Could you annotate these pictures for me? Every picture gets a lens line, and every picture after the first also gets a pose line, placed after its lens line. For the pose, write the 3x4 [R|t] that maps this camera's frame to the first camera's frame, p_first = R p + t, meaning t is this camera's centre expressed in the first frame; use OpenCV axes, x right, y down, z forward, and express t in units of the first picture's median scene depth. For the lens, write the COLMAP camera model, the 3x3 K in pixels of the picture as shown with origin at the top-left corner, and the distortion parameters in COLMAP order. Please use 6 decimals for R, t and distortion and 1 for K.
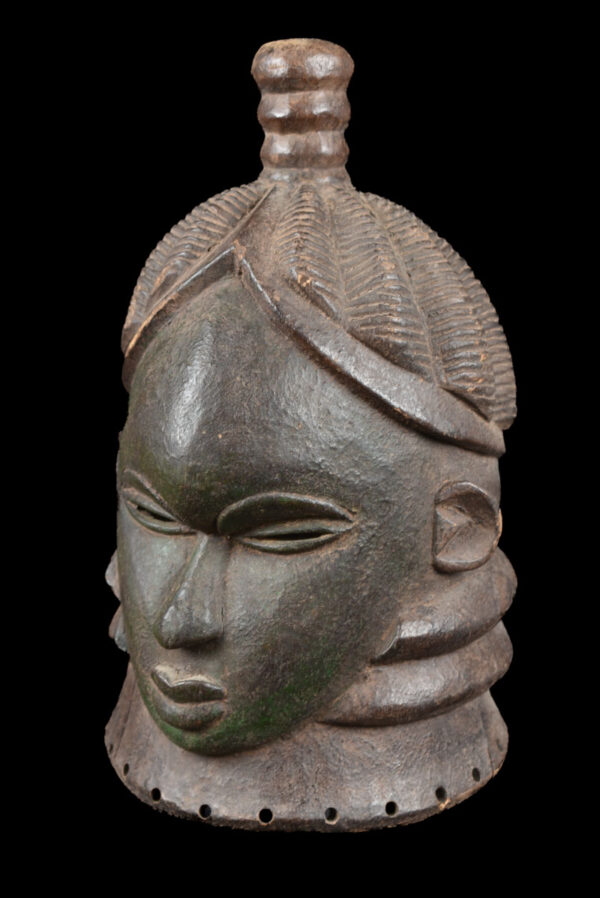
lens RADIAL K [[1398.6, 0, 296.6], [0, 1398.6, 451.5], [0, 0, 1]] dist [0.009464, 0.000000]
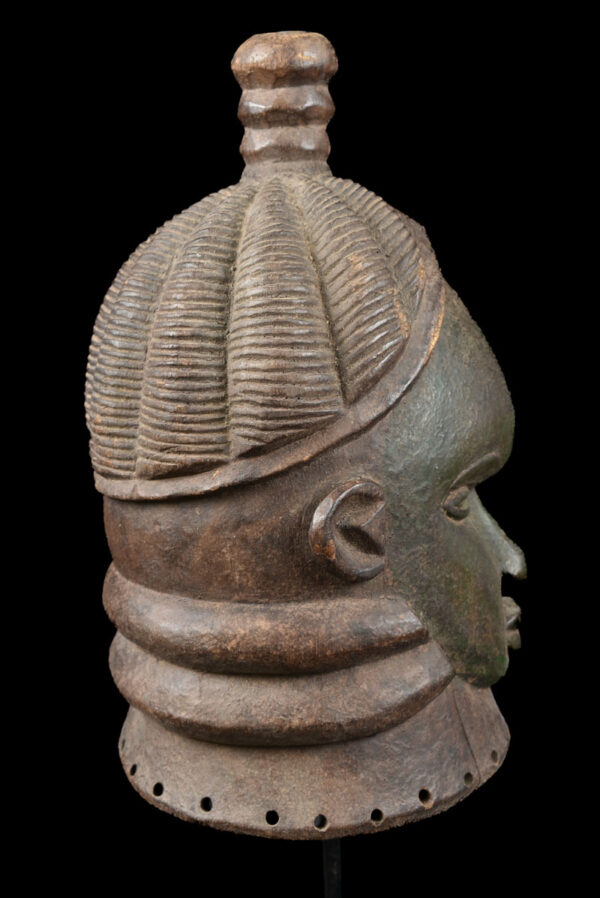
lens RADIAL K [[1167.9, 0, 300.0], [0, 1167.9, 453.2], [0, 0, 1]] dist [-0.030054, 0.000000]
pose [[-0.466185, -0.175777, 0.867049, -0.790375], [0.232910, 0.921103, 0.311964, -0.282482], [-0.853478, 0.347378, -0.388464, 1.452287]]
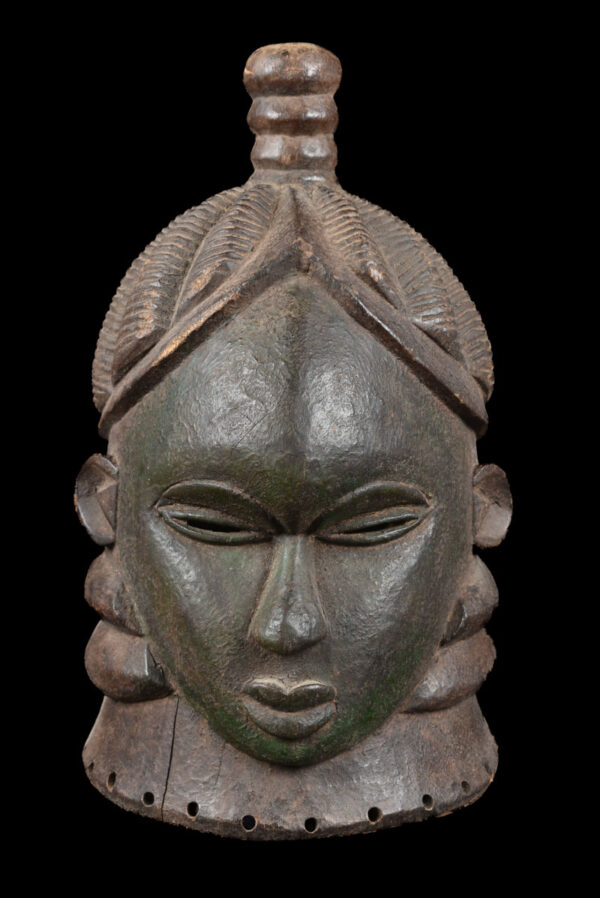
lens RADIAL K [[1639.0, 0, 299.4], [0, 1639.0, 446.1], [0, 0, 1]] dist [0.058193, 0.000000]
pose [[0.850063, -0.072789, 0.521627, -0.651748], [0.111004, 0.992917, -0.042343, 0.045580], [-0.514850, 0.093897, 0.852122, 0.014534]]
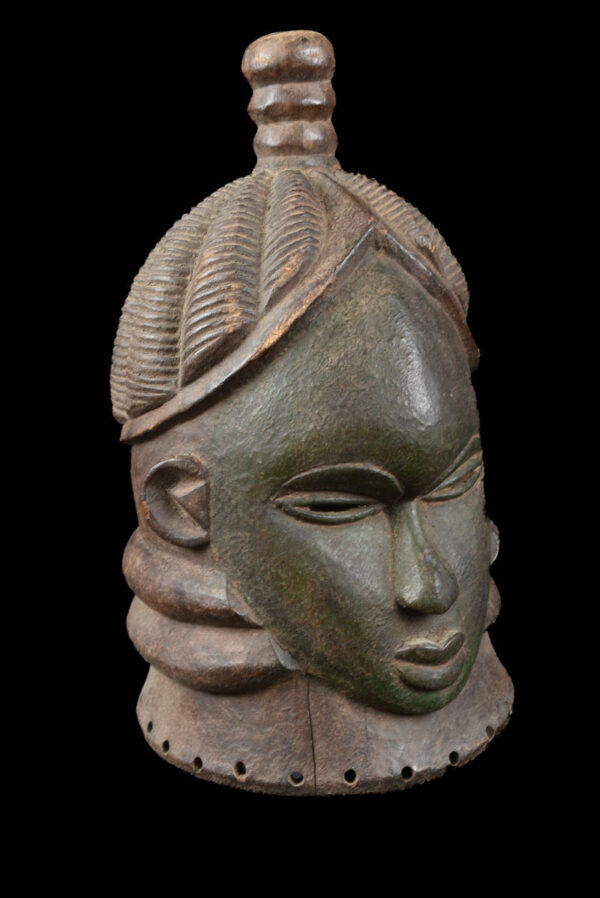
lens RADIAL K [[1167.9, 0, 298.3], [0, 1167.9, 445.2], [0, 0, 1]] dist [-0.030054, 0.000000]
pose [[0.479392, -0.223716, 0.848607, -0.820571], [0.254667, 0.960817, 0.109432, -0.095219], [-0.839838, 0.163651, 0.517581, 0.614045]]
